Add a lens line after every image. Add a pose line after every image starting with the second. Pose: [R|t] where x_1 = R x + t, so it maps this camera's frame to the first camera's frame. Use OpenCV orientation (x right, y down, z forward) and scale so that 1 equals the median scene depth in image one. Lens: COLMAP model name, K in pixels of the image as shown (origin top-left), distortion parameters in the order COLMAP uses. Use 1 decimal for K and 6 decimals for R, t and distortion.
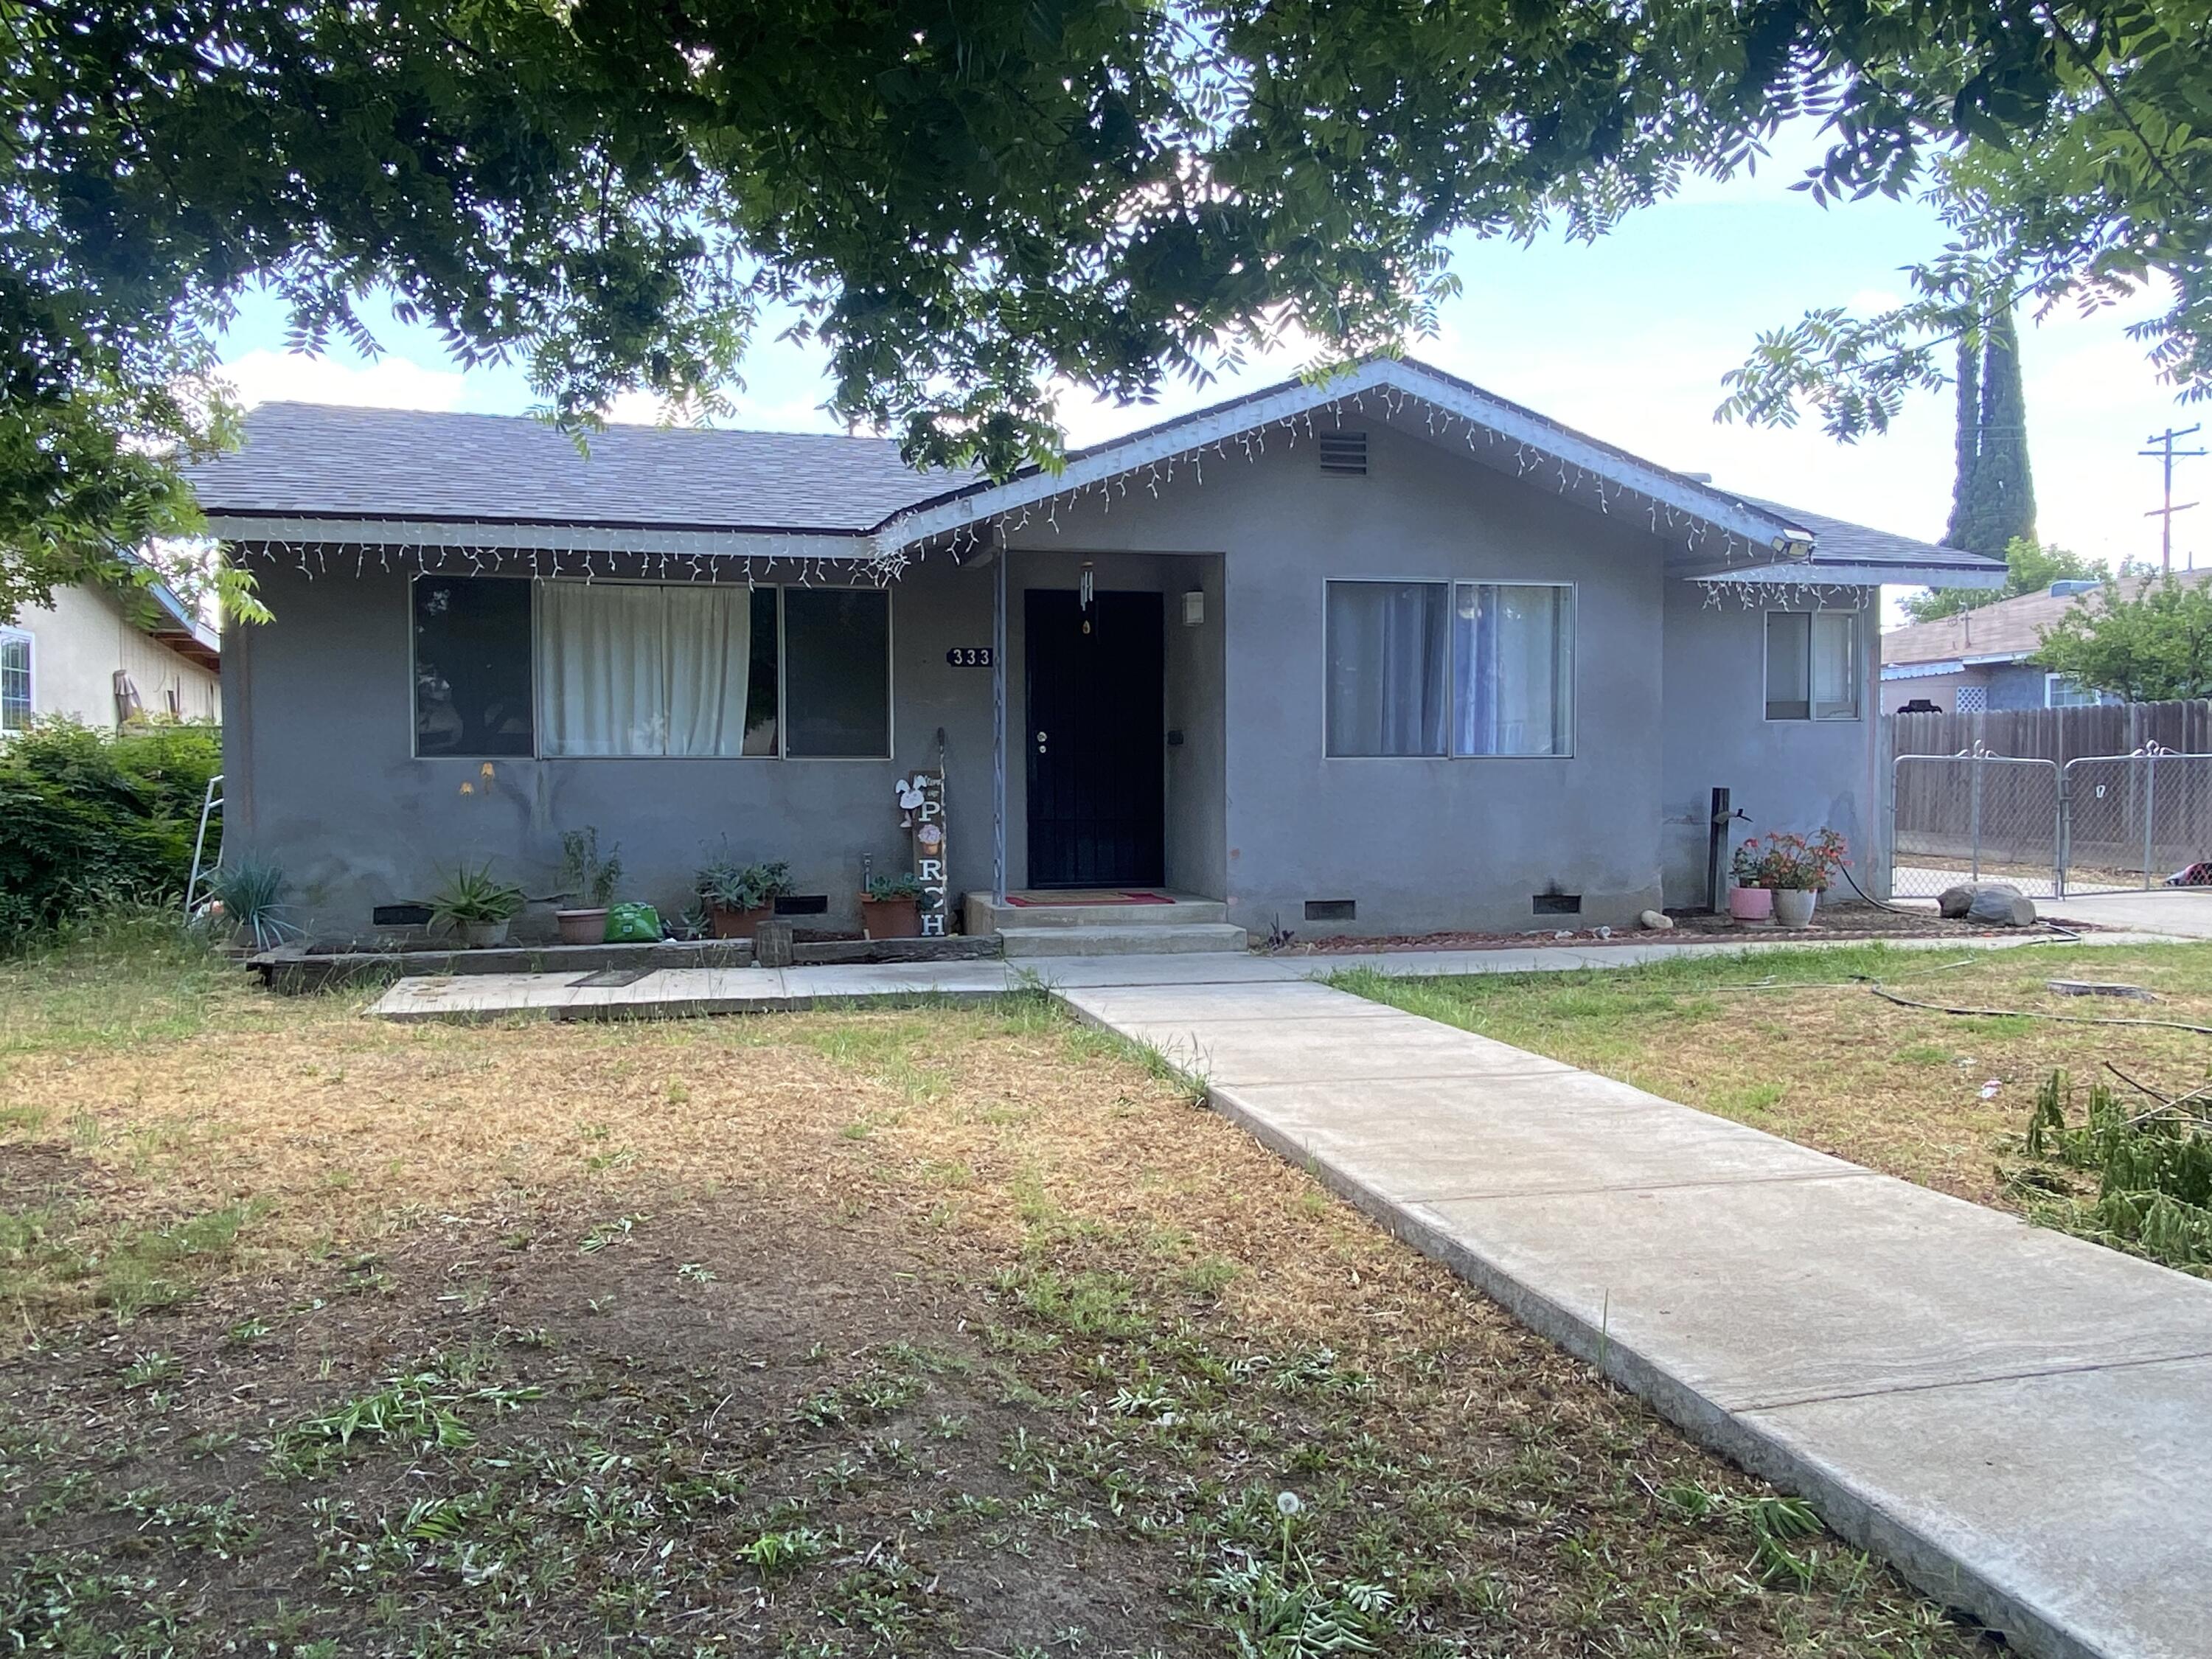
lens RADIAL K [[1536.2, 0, 1089.2], [0, 1536.2, 813.7], [0, 0, 1]] dist [0.047142, -0.051338]
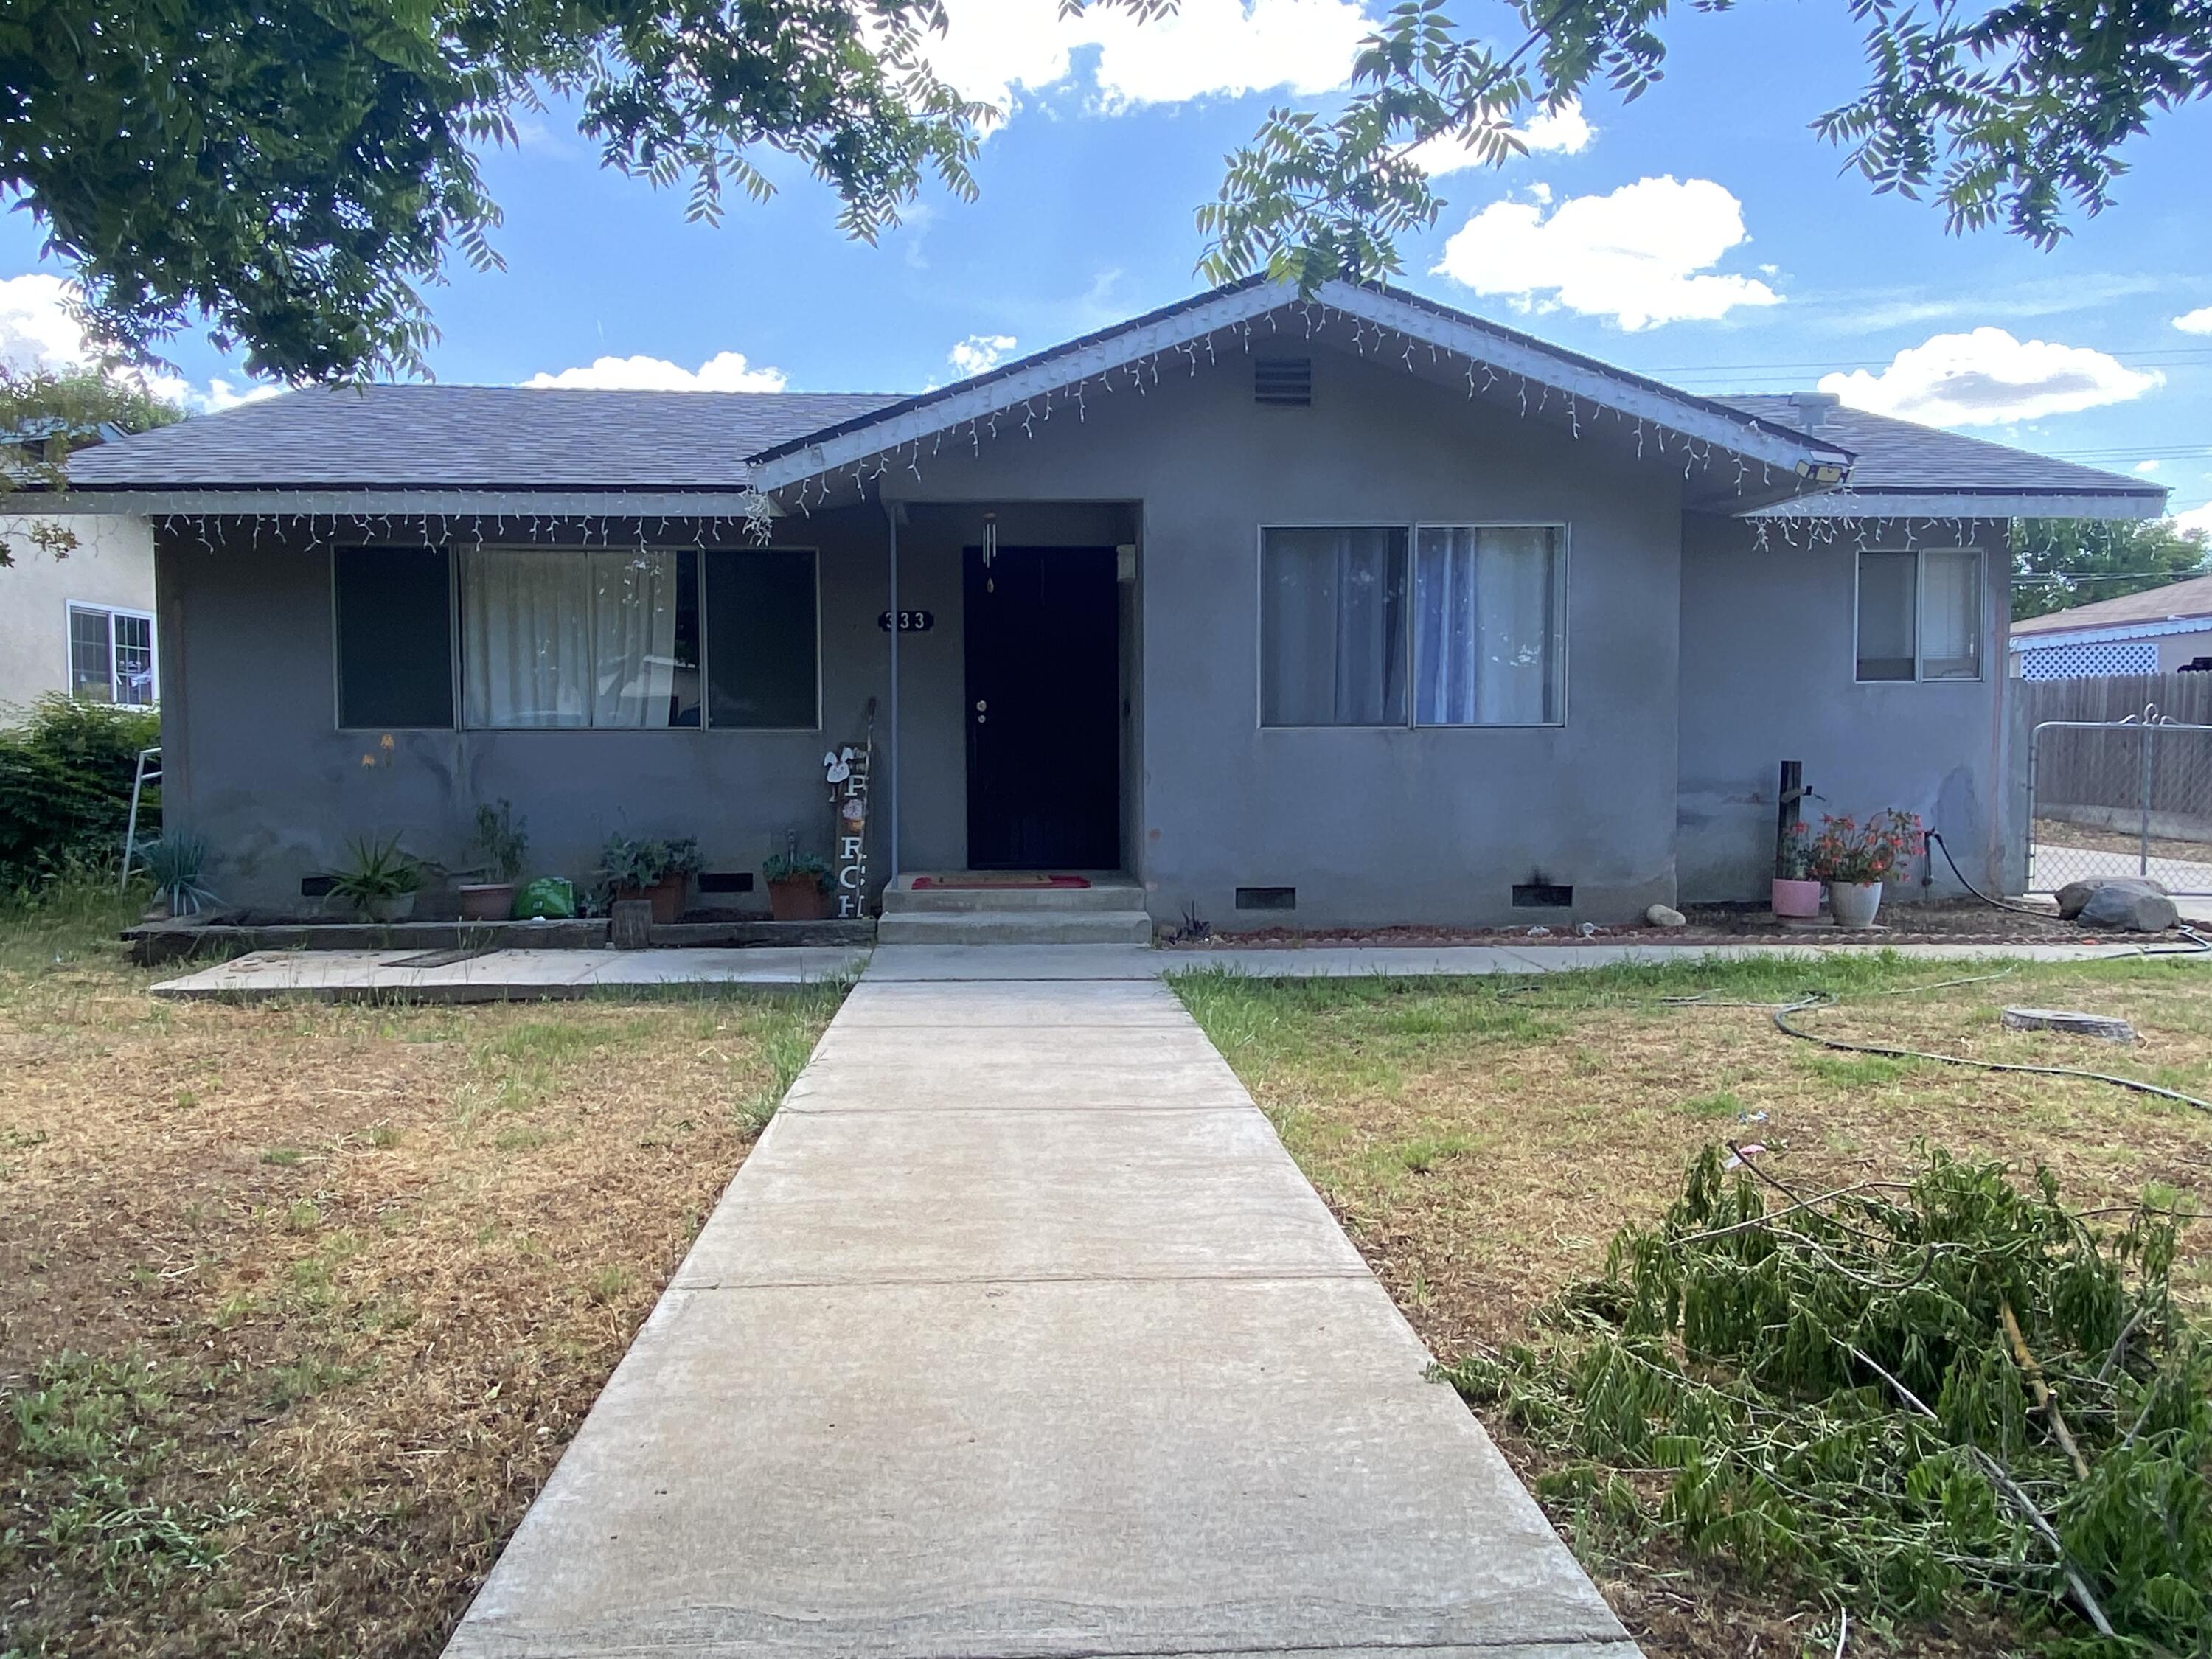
lens RADIAL K [[1536.2, 0, 1093.3], [0, 1536.2, 820.9], [0, 0, 1]] dist [0.047142, -0.051338]
pose [[0.982774, 0.008424, -0.184618, 0.225194], [-0.004034, 0.999700, 0.024140, -0.003350], [0.184766, -0.022979, 0.982514, 0.106601]]
